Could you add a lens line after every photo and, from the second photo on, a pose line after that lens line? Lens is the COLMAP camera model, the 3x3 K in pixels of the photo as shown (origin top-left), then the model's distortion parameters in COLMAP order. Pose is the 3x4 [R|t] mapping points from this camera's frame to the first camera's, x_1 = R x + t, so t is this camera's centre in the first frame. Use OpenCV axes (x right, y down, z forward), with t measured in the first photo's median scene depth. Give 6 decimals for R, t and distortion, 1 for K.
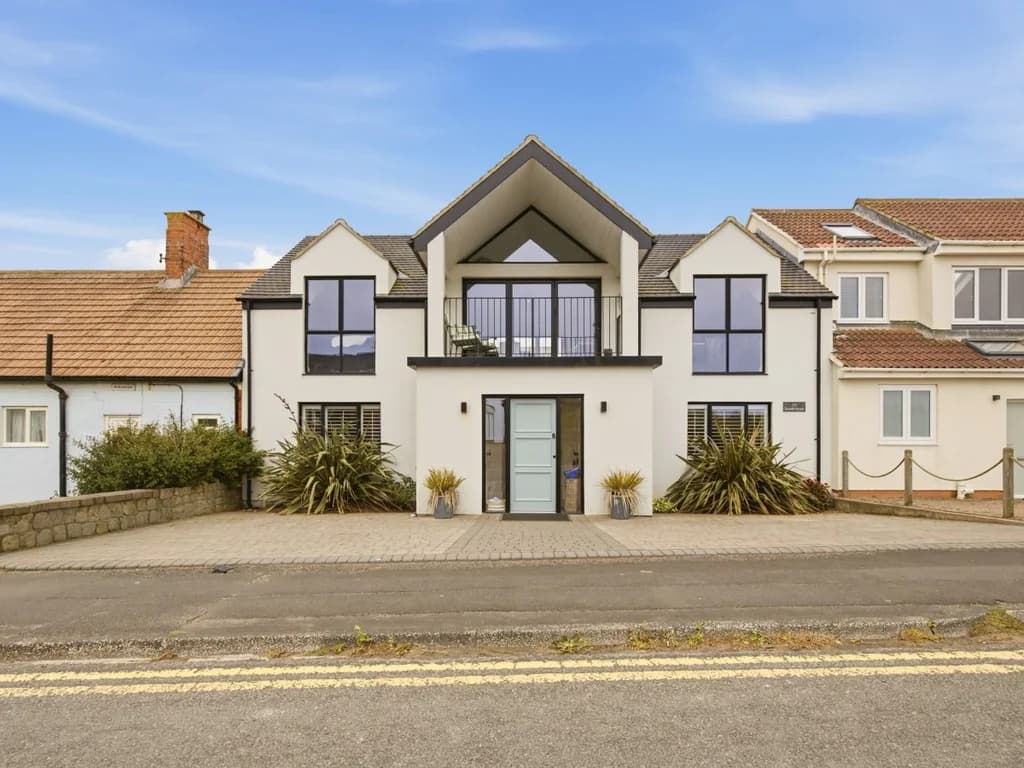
lens RADIAL K [[524.8, 0, 524.3], [0, 524.8, 383.3], [0, 0, 1]] dist [0.000047, 0.001711]
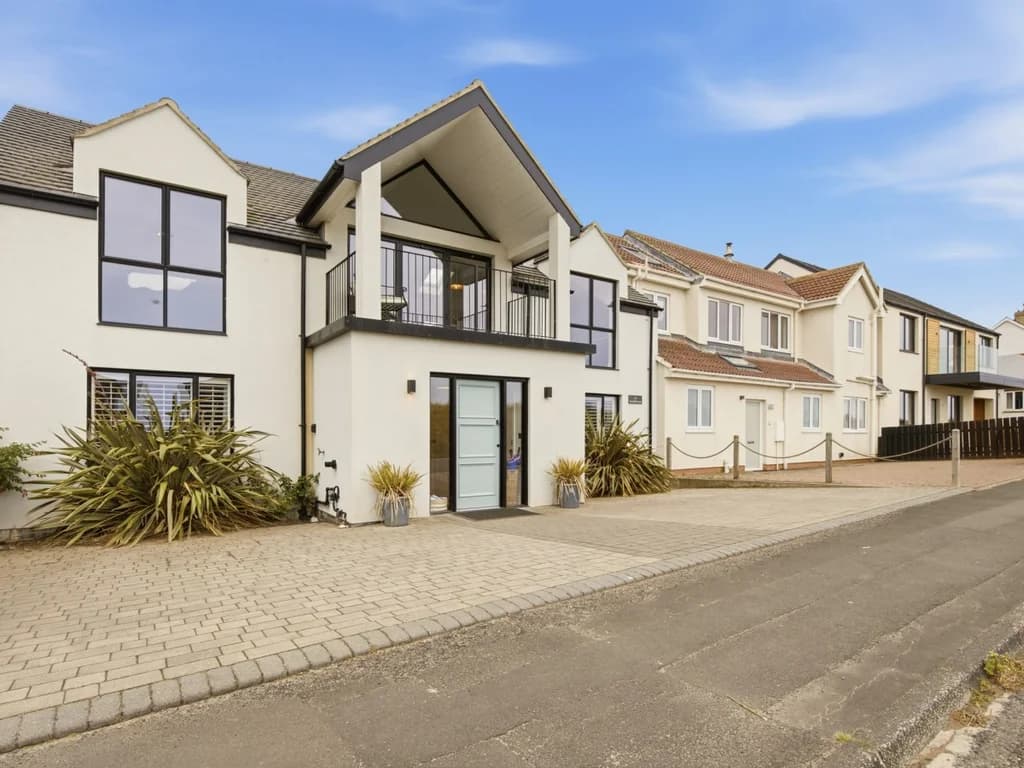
lens RADIAL K [[524.8, 0, 513.1], [0, 524.8, 382.7], [0, 0, 1]] dist [0.000047, 0.001711]
pose [[0.832092, 0.048980, 0.552470, -0.348653], [-0.055114, 0.998465, -0.005512, 0.029429], [-0.551892, -0.025862, 0.833514, 0.195747]]
